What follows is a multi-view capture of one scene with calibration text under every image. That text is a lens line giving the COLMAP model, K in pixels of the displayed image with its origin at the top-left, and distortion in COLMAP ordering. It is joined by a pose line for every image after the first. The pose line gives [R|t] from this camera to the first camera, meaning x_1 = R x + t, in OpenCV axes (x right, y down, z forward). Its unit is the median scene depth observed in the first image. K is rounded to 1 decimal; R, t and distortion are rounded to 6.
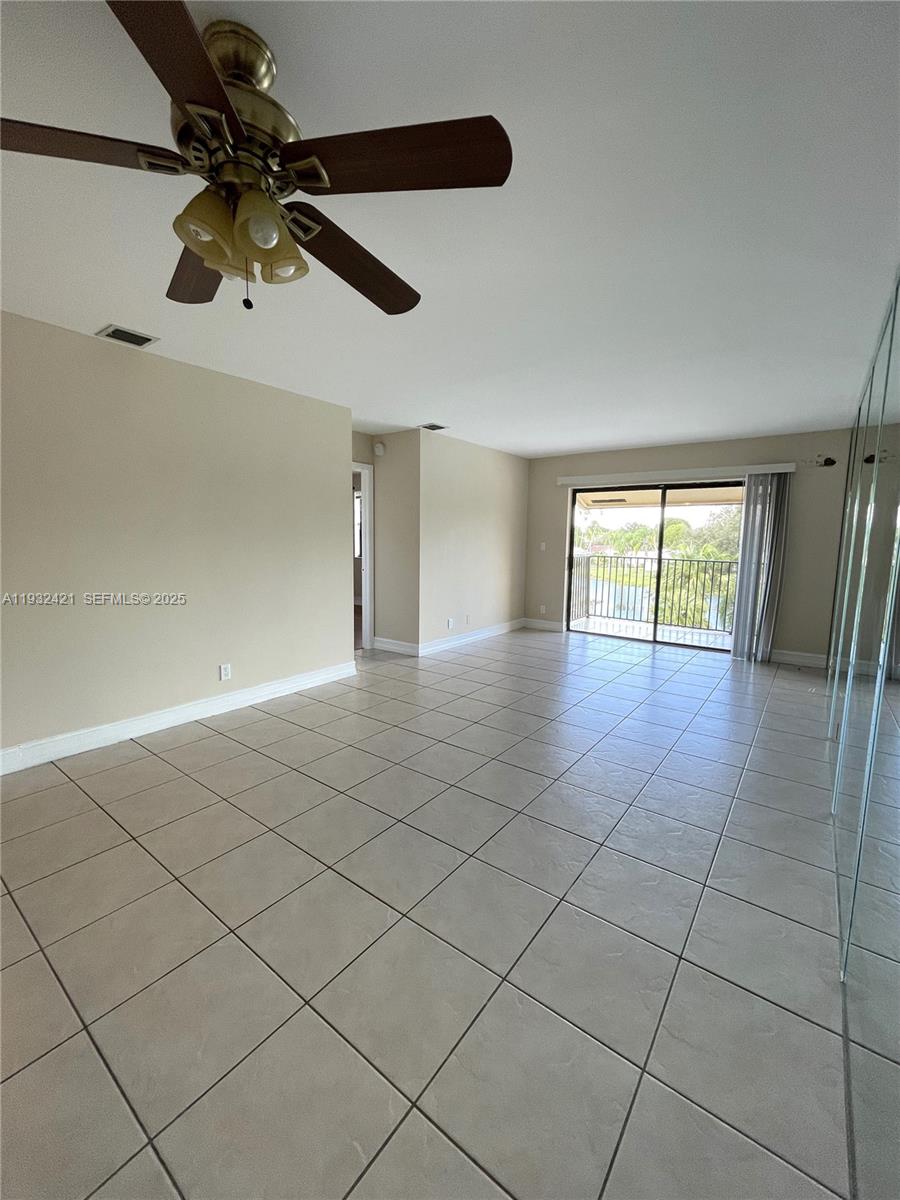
lens RADIAL K [[489.6, 0, 450.0], [0, 489.6, 600.0], [0, 0, 1]] dist [-0.000621, -0.000012]
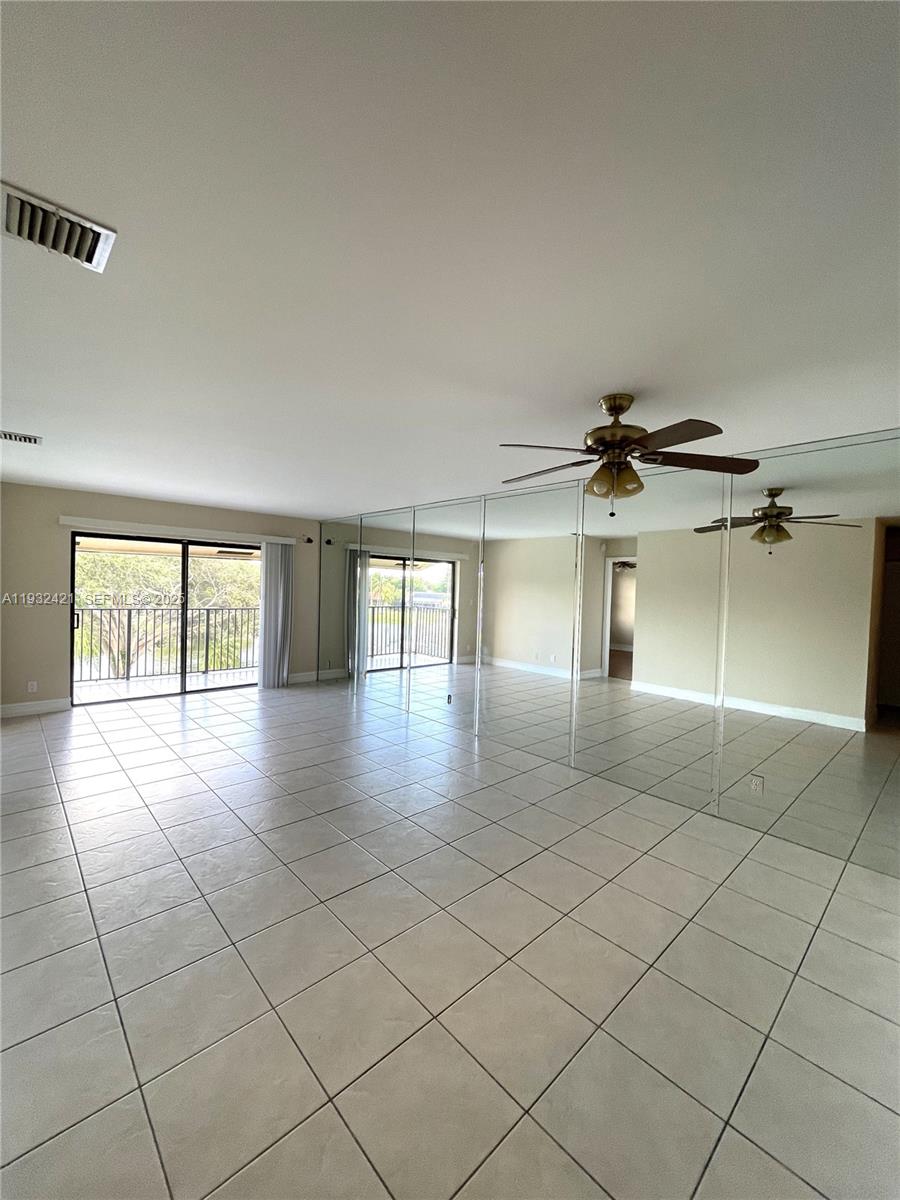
lens RADIAL K [[489.6, 0, 450.0], [0, 489.6, 600.0], [0, 0, 1]] dist [-0.000621, -0.000012]
pose [[0.174488, -0.023096, 0.984388, -0.507919], [0.111740, 0.993731, 0.003509, -0.051140], [-0.978299, 0.109383, 0.175975, 0.287989]]
